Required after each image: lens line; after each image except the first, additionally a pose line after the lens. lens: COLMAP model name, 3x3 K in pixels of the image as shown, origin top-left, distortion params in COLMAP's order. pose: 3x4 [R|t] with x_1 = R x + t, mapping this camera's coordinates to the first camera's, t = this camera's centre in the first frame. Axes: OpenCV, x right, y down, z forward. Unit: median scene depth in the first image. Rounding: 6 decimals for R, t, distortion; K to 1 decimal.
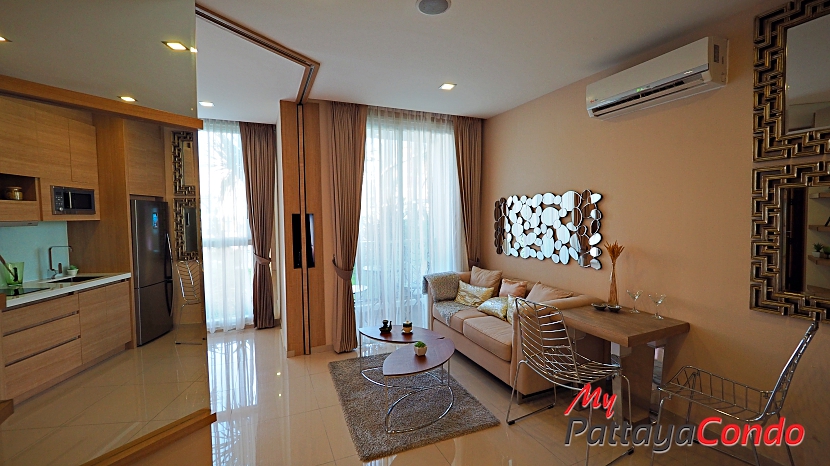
lens RADIAL K [[348.7, 0, 415.3], [0, 348.7, 229.7], [0, 0, 1]] dist [-0.012641, 0.001352]
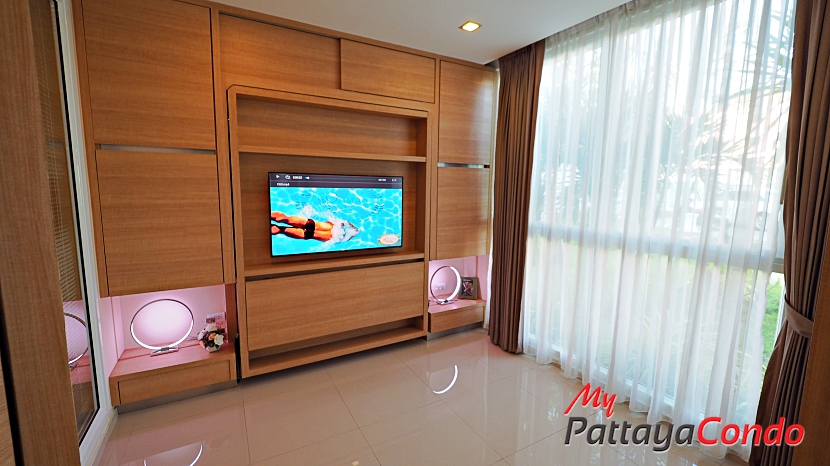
lens RADIAL K [[348.7, 0, 416.4], [0, 348.7, 227.4], [0, 0, 1]] dist [-0.012641, 0.001352]
pose [[0.119979, 0.139245, -0.982963, -0.281305], [-0.060738, 0.989290, 0.132728, -0.050702], [0.990917, 0.043779, 0.127151, 0.966839]]
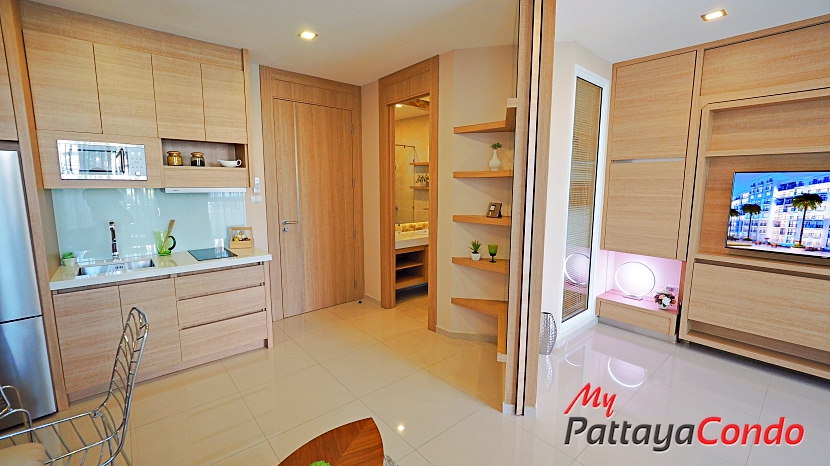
lens RADIAL K [[348.7, 0, 415.3], [0, 348.7, 229.9], [0, 0, 1]] dist [-0.012641, 0.001352]
pose [[-0.955051, 0.051542, -0.291928, -0.063618], [-0.000040, 0.984747, 0.173993, -0.057661], [0.296443, 0.166183, -0.940481, 1.348883]]
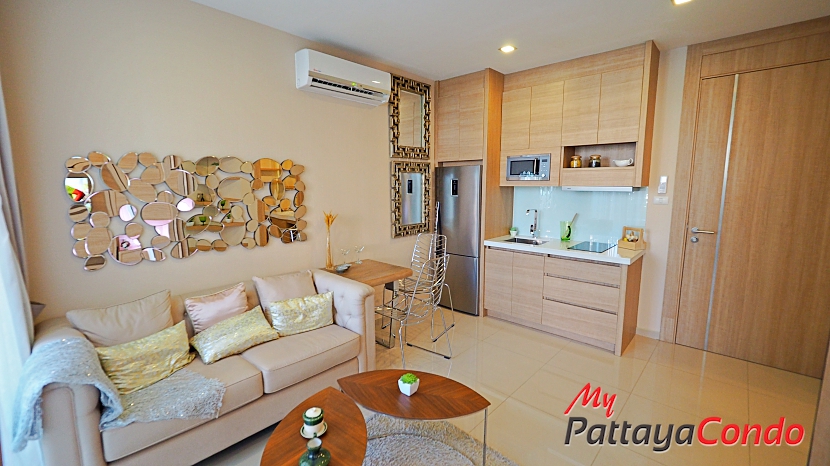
lens RADIAL K [[348.7, 0, 415.8], [0, 348.7, 230.3], [0, 0, 1]] dist [-0.012641, 0.001352]
pose [[-0.403333, -0.106152, 0.908875, -0.549936], [0.044826, 0.989764, 0.135492, -0.041452], [-0.913954, 0.095390, -0.394446, 1.185194]]
